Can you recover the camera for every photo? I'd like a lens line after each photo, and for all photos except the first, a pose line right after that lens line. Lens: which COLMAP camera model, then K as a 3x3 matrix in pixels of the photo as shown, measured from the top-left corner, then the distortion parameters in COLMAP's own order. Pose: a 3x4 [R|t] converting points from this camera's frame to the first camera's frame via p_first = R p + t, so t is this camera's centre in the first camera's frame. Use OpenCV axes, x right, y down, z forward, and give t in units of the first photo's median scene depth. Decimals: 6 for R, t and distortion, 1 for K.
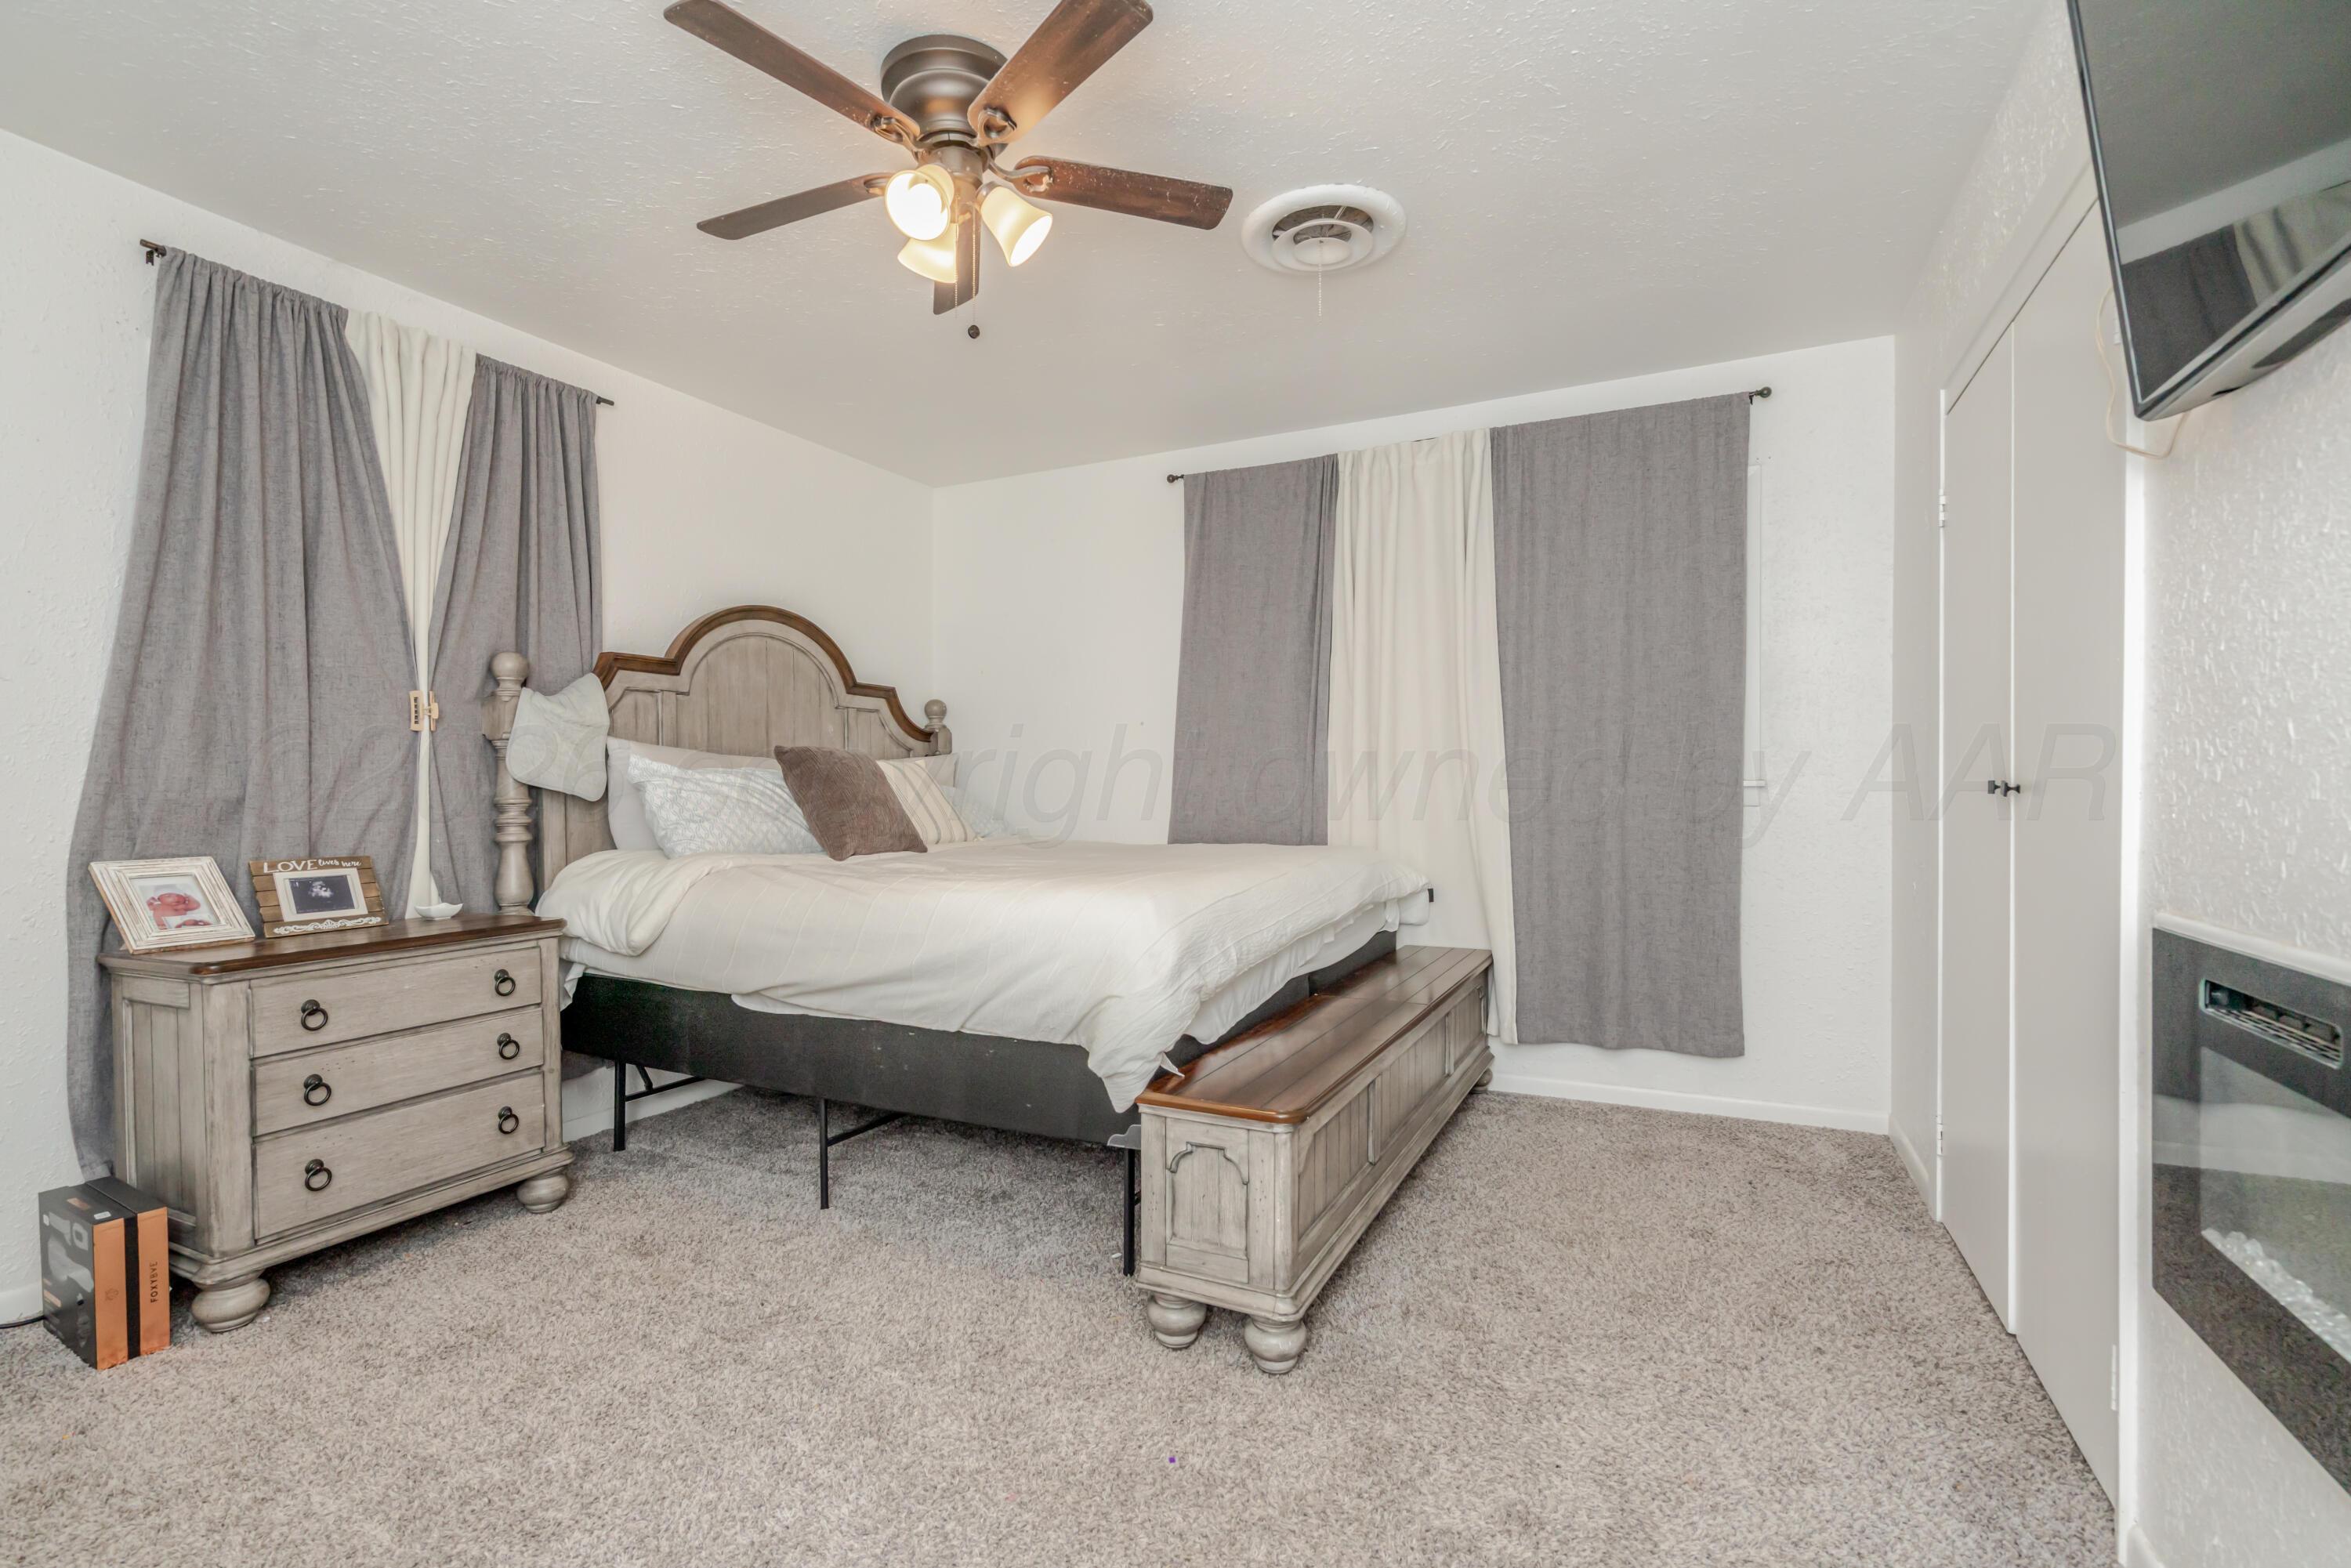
lens RADIAL K [[1067.2, 0, 1165.0], [0, 1067.2, 784.2], [0, 0, 1]] dist [-0.001984, 0.000170]
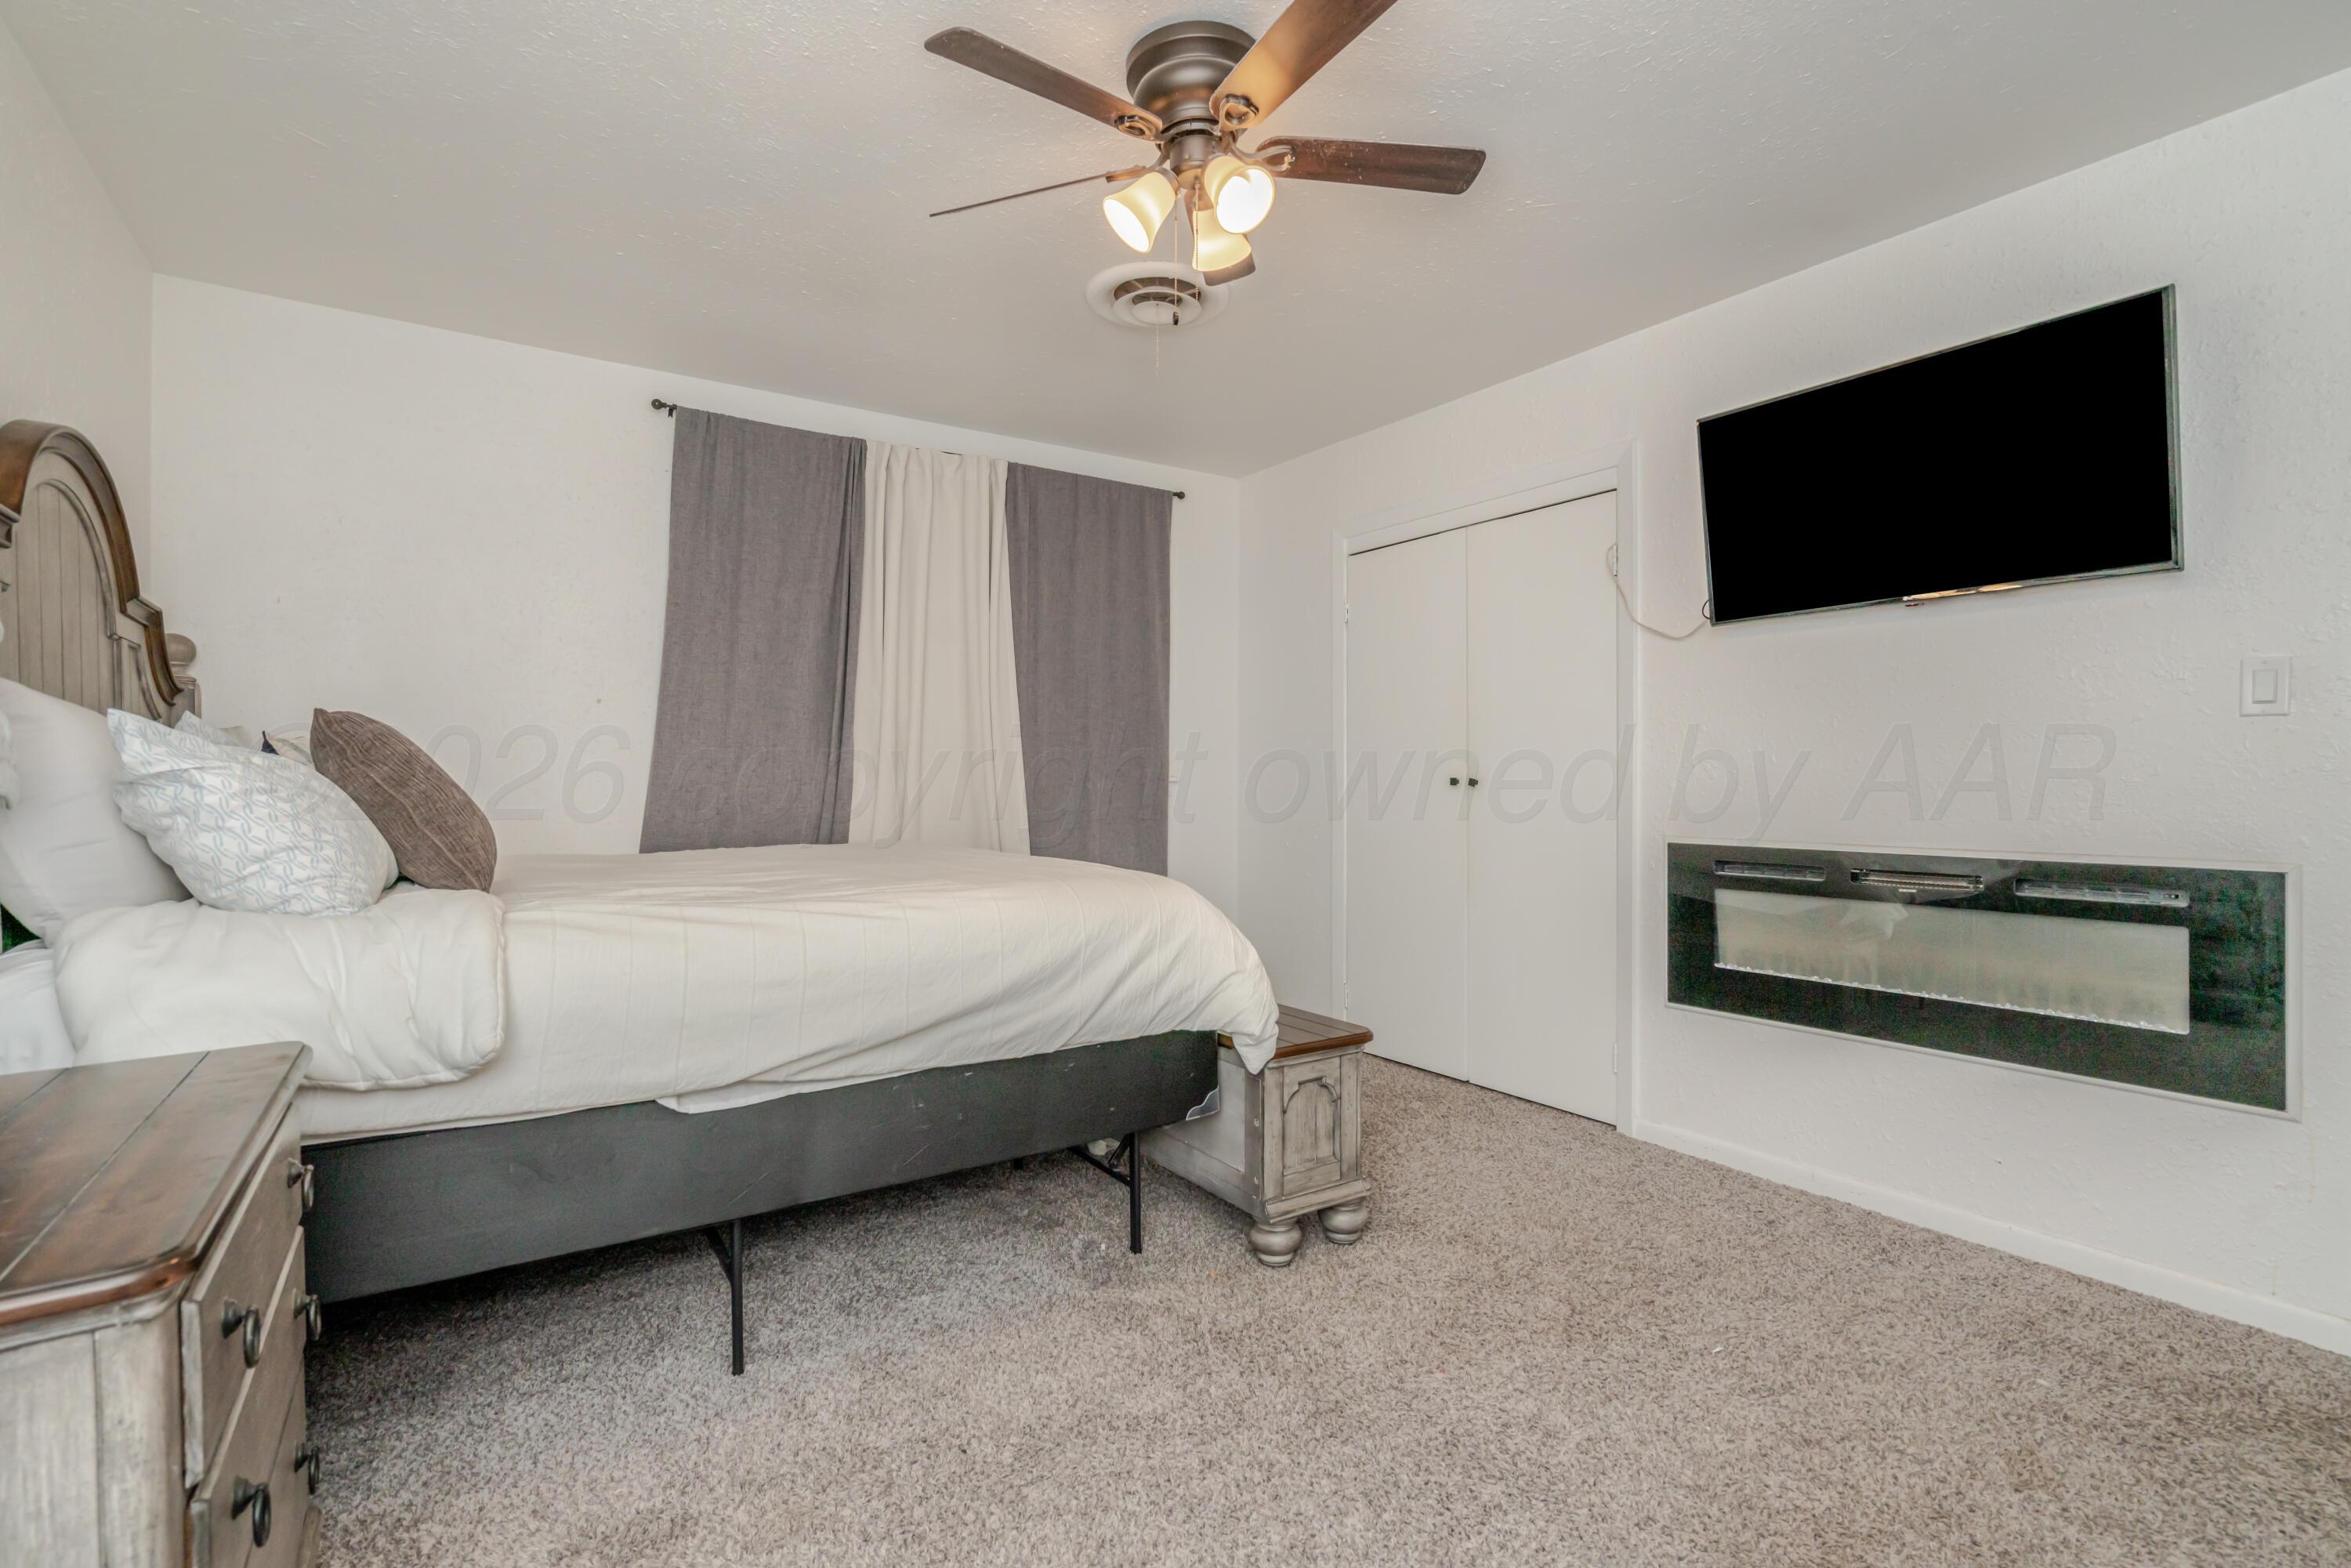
lens RADIAL K [[1067.2, 0, 1165.0], [0, 1067.2, 784.2], [0, 0, 1]] dist [-0.001984, 0.000170]
pose [[0.506183, -0.001502, 0.862425, -0.630524], [0.000067, 0.999999, 0.001702, 0.003613], [-0.862426, -0.000804, 0.506182, 0.316438]]
